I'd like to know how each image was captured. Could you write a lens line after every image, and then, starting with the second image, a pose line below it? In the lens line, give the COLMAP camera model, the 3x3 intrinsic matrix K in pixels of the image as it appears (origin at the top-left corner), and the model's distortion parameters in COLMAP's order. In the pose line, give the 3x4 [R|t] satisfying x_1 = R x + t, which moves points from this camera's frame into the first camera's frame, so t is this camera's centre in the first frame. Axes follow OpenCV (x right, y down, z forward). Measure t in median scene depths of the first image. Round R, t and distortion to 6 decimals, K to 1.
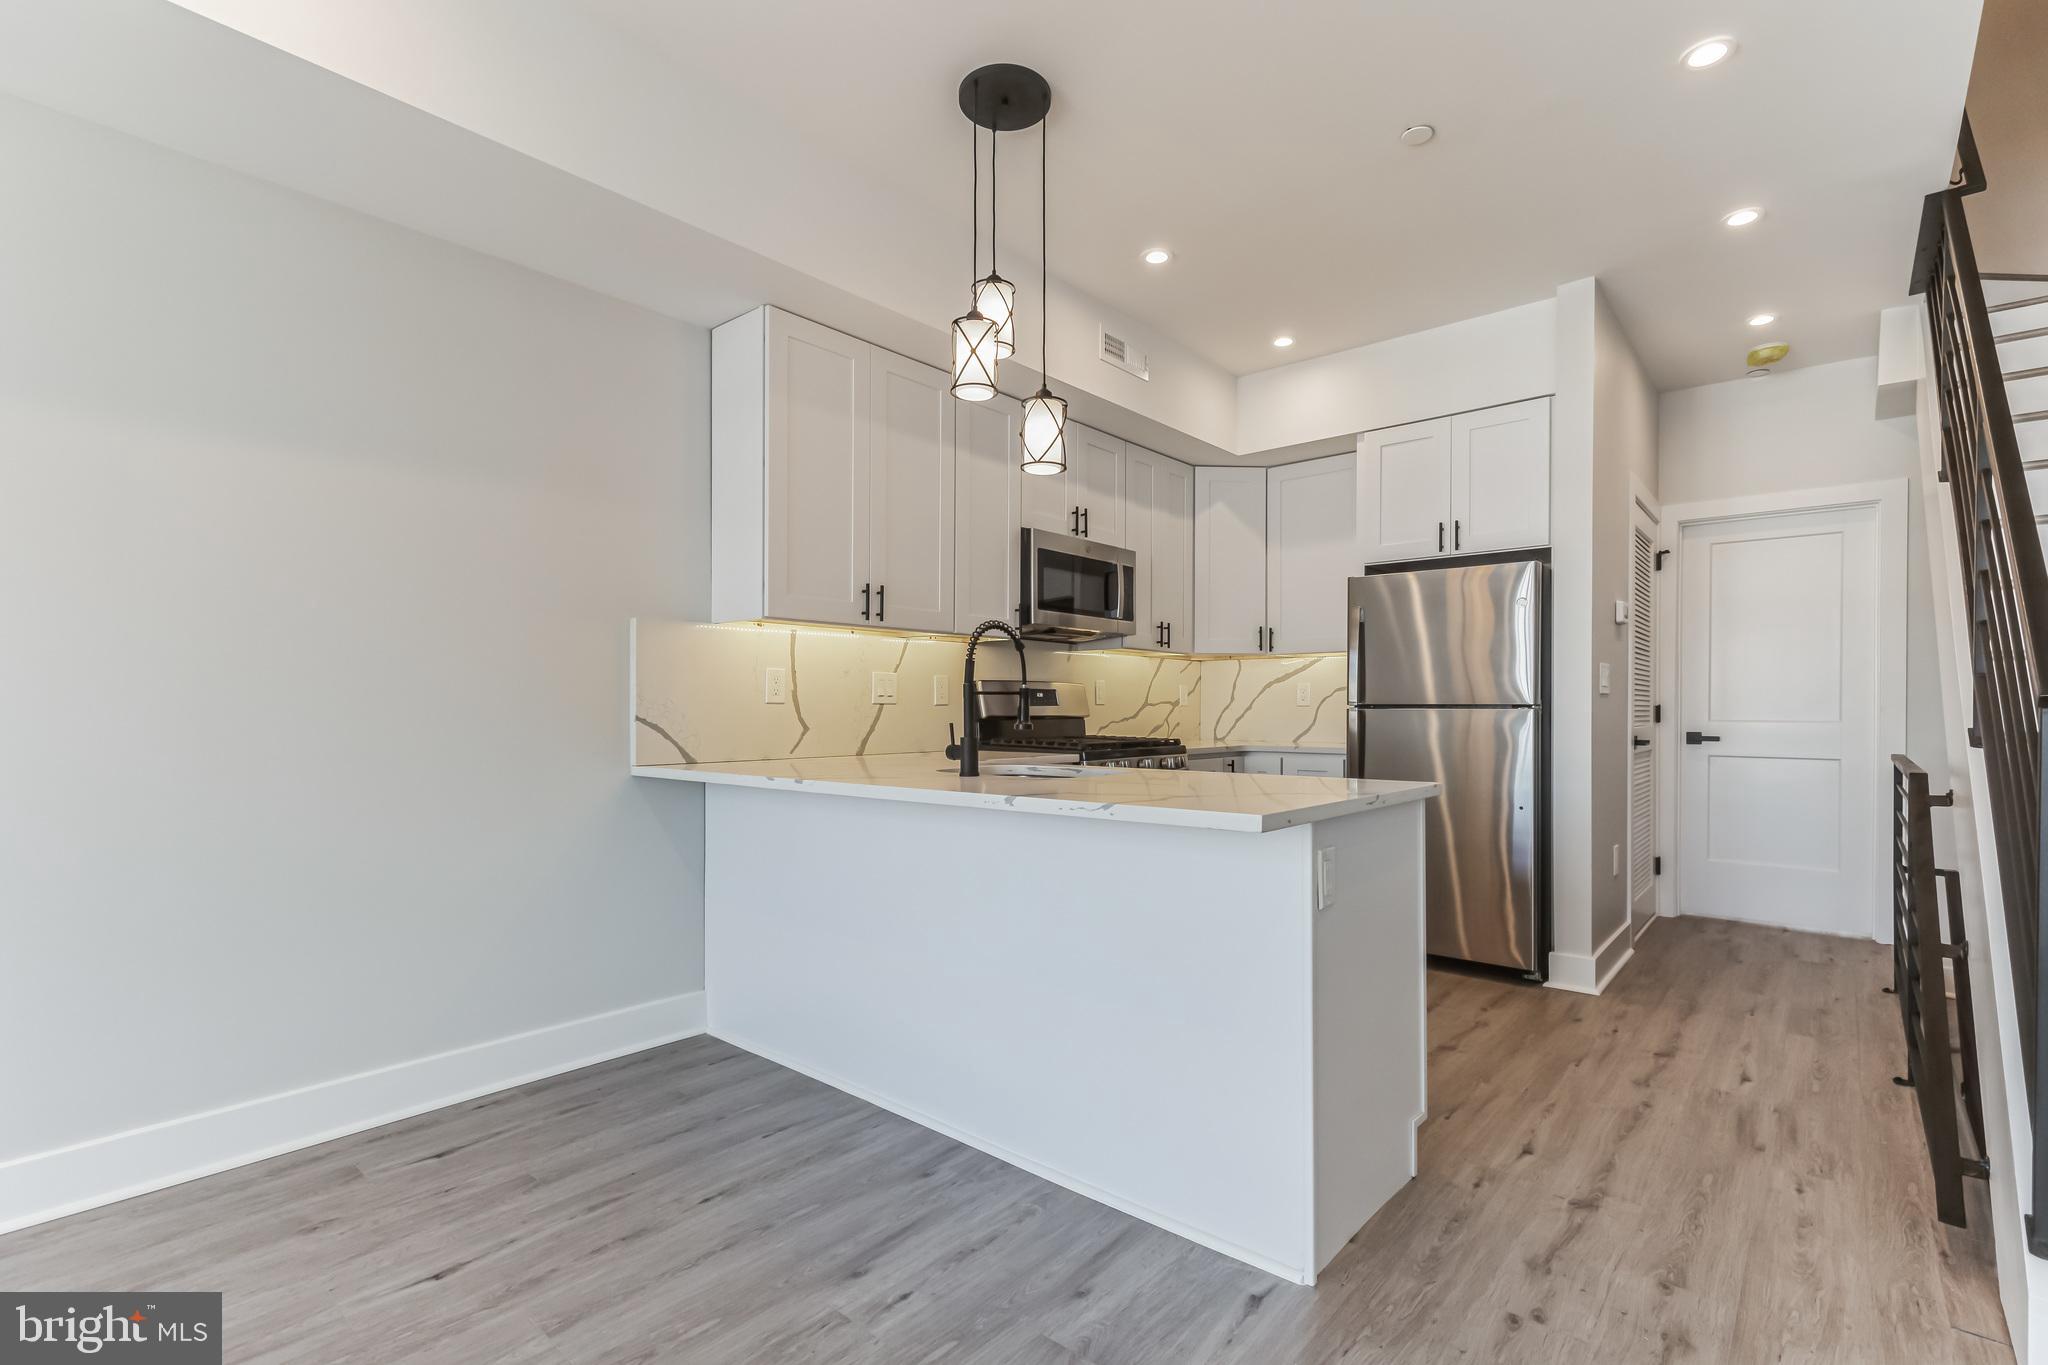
lens RADIAL K [[937.7, 0, 1015.9], [0, 937.7, 707.0], [0, 0, 1]] dist [-0.000092, -0.000050]
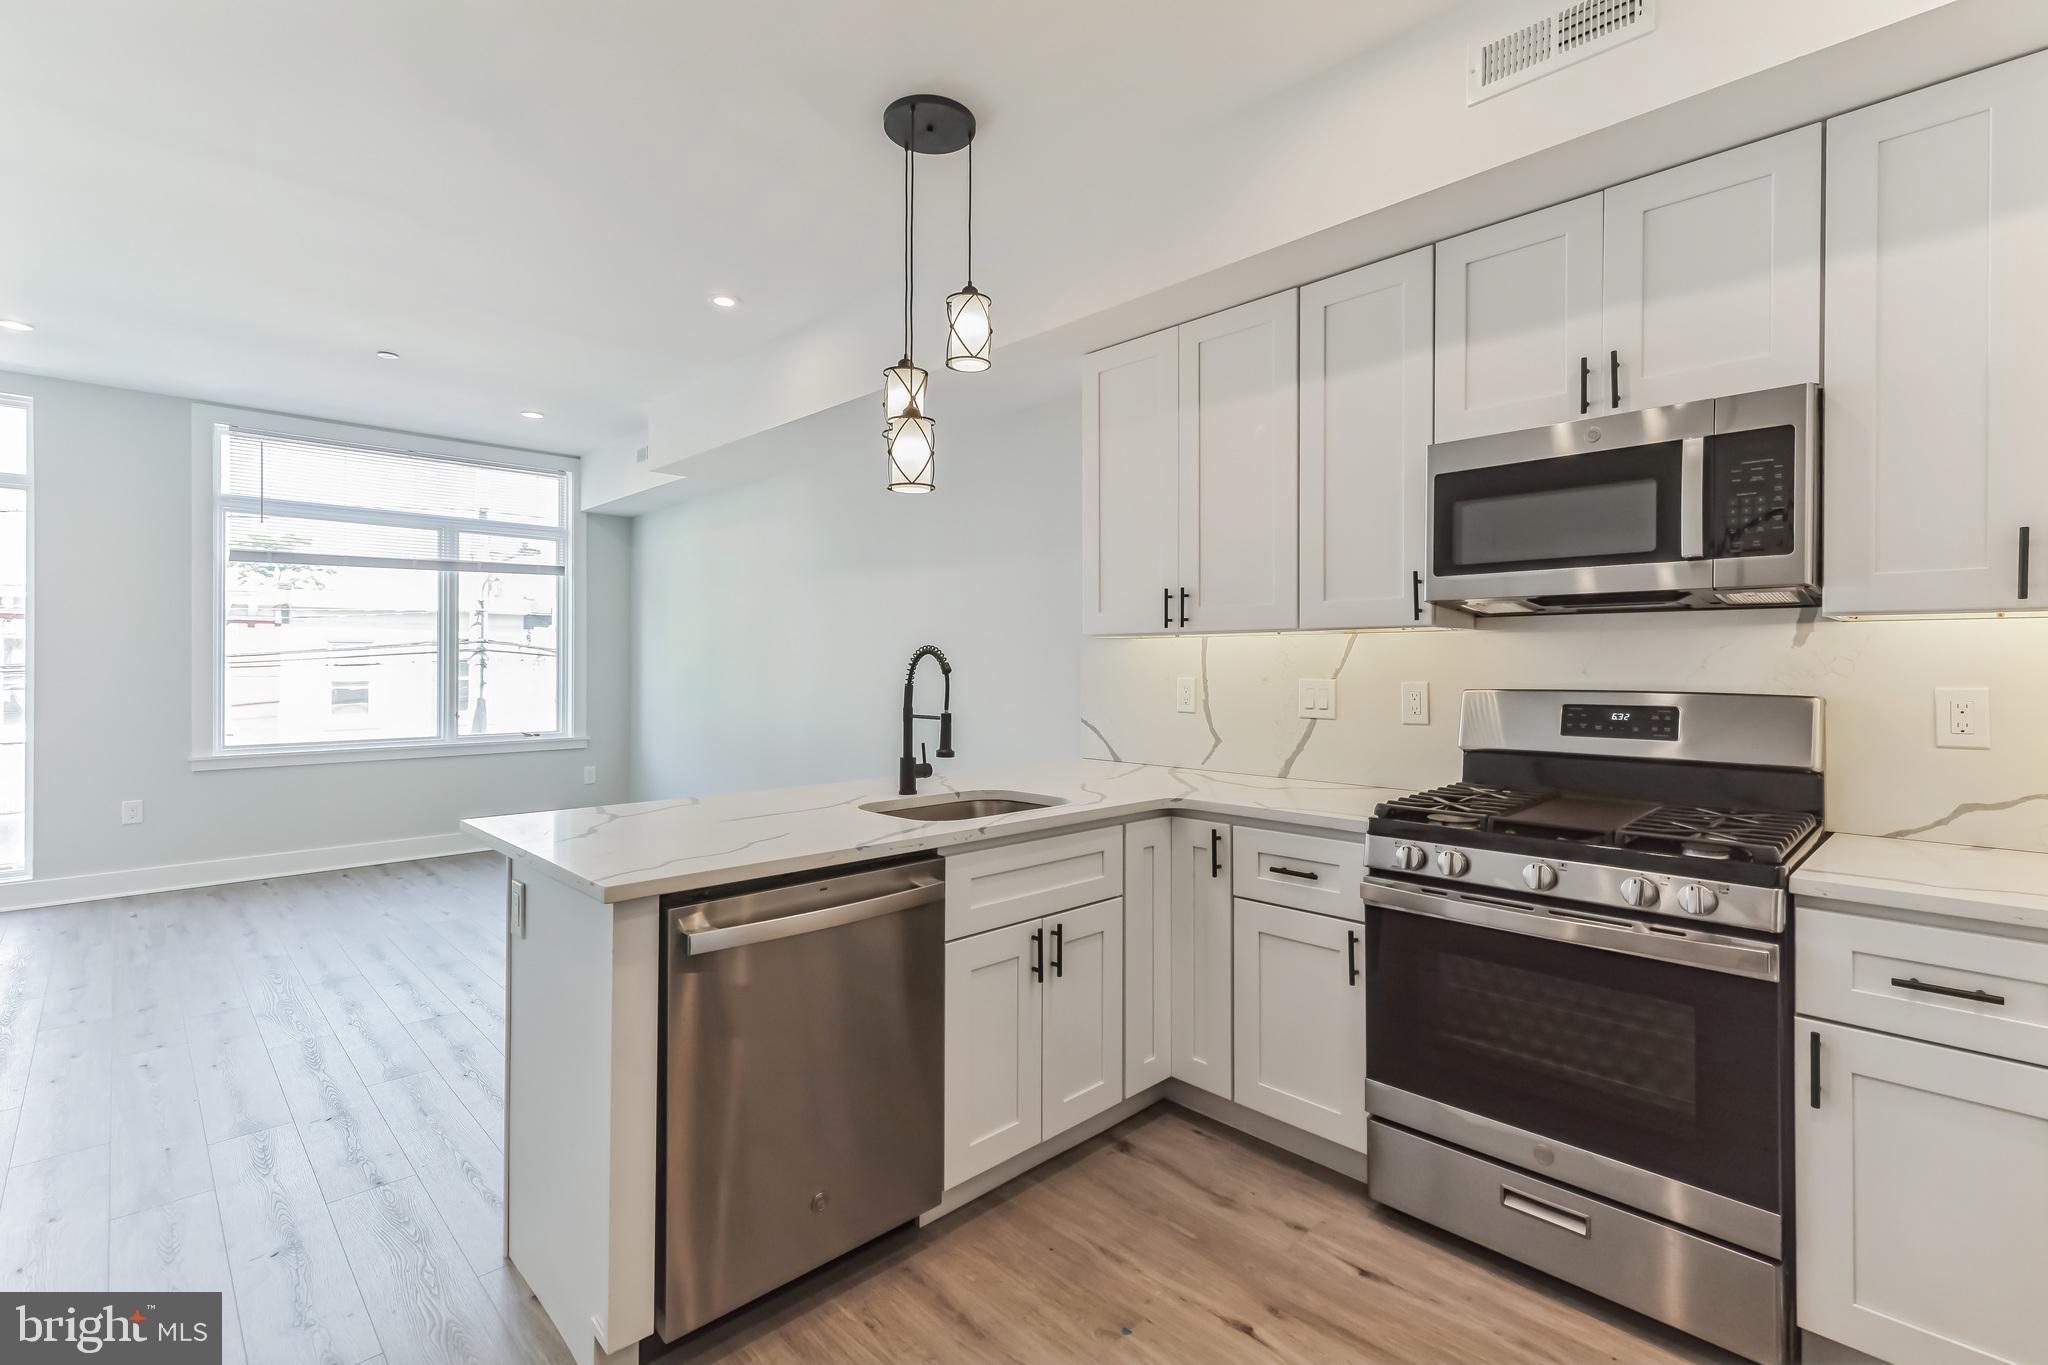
lens RADIAL K [[944.1, 0, 1022.5], [0, 944.1, 667.1], [0, 0, 1]] dist [0.014070, -0.000081]
pose [[-0.088675, 0.001552, -0.996059, 0.614303], [-0.000460, 0.999999, 0.001599, -0.043344], [0.996060, 0.000600, -0.088674, 0.738137]]
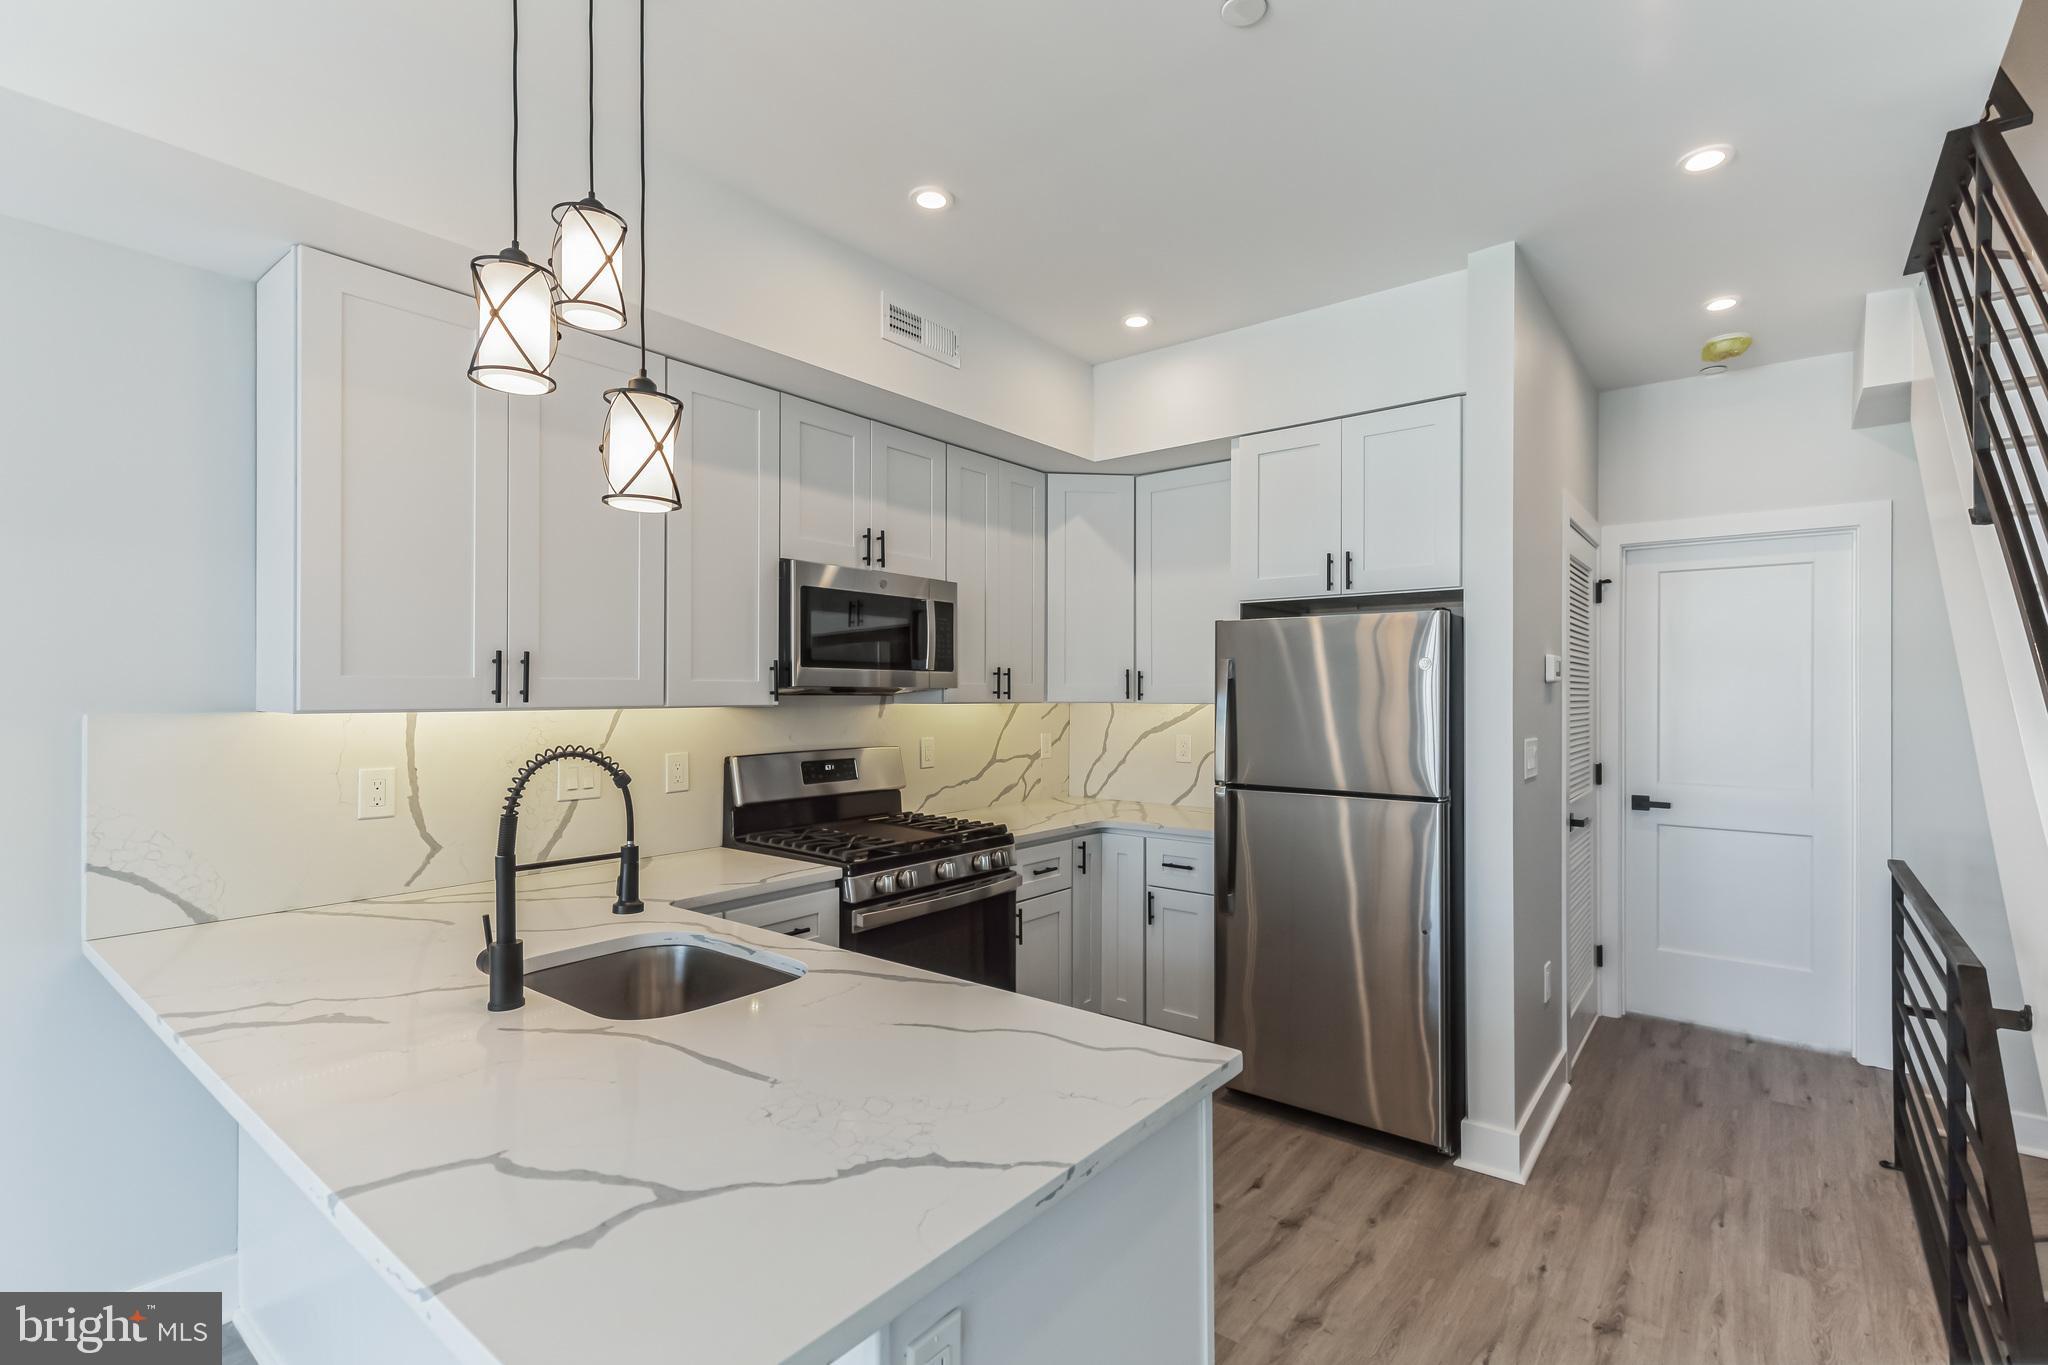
lens RADIAL K [[932.7, 0, 1024.0], [0, 932.7, 682.5], [0, 0, 1]] dist [0.000682, -0.000195]
pose [[0.998899, -0.000089, 0.046923, 0.156880], [0.000482, 0.999965, -0.008364, -0.079909], [-0.046921, 0.008377, 0.998863, 0.225403]]
